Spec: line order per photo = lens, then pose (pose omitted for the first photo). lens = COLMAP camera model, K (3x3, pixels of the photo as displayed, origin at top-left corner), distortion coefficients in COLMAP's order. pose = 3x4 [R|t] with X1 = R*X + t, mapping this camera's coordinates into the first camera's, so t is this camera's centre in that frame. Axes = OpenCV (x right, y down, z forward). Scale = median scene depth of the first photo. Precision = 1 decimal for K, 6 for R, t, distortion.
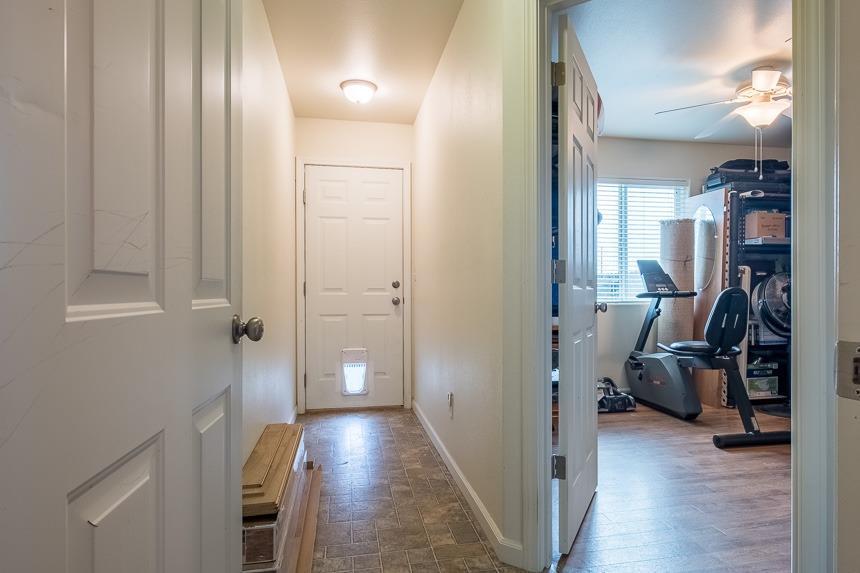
lens RADIAL K [[502.5, 0, 459.7], [0, 502.5, 296.2], [0, 0, 1]] dist [0.000634, 0.000552]
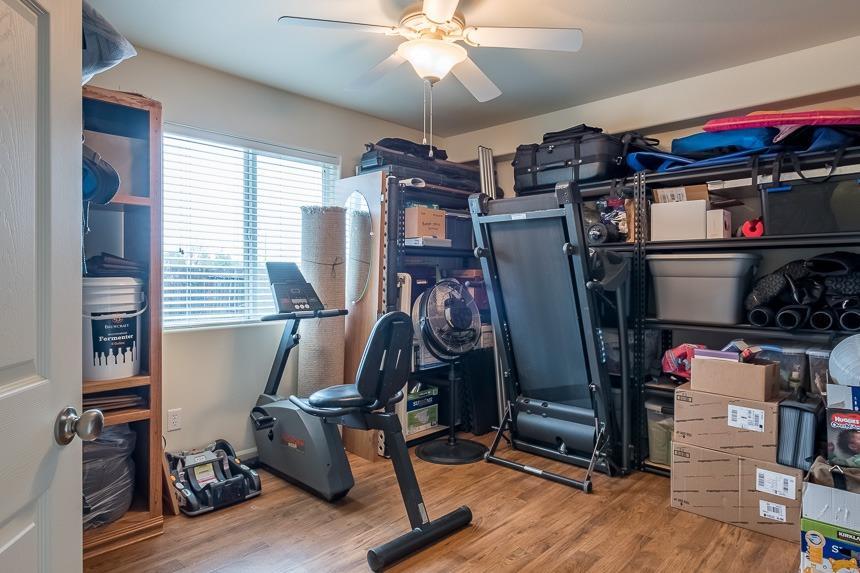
lens RADIAL K [[502.5, 0, 436.3], [0, 502.5, 281.2], [0, 0, 1]] dist [0.000634, 0.000552]
pose [[0.825194, 0.001783, 0.564846, 0.163298], [-0.000340, 0.999996, -0.002660, -0.044859], [-0.564849, 0.002003, 0.825192, 0.321995]]
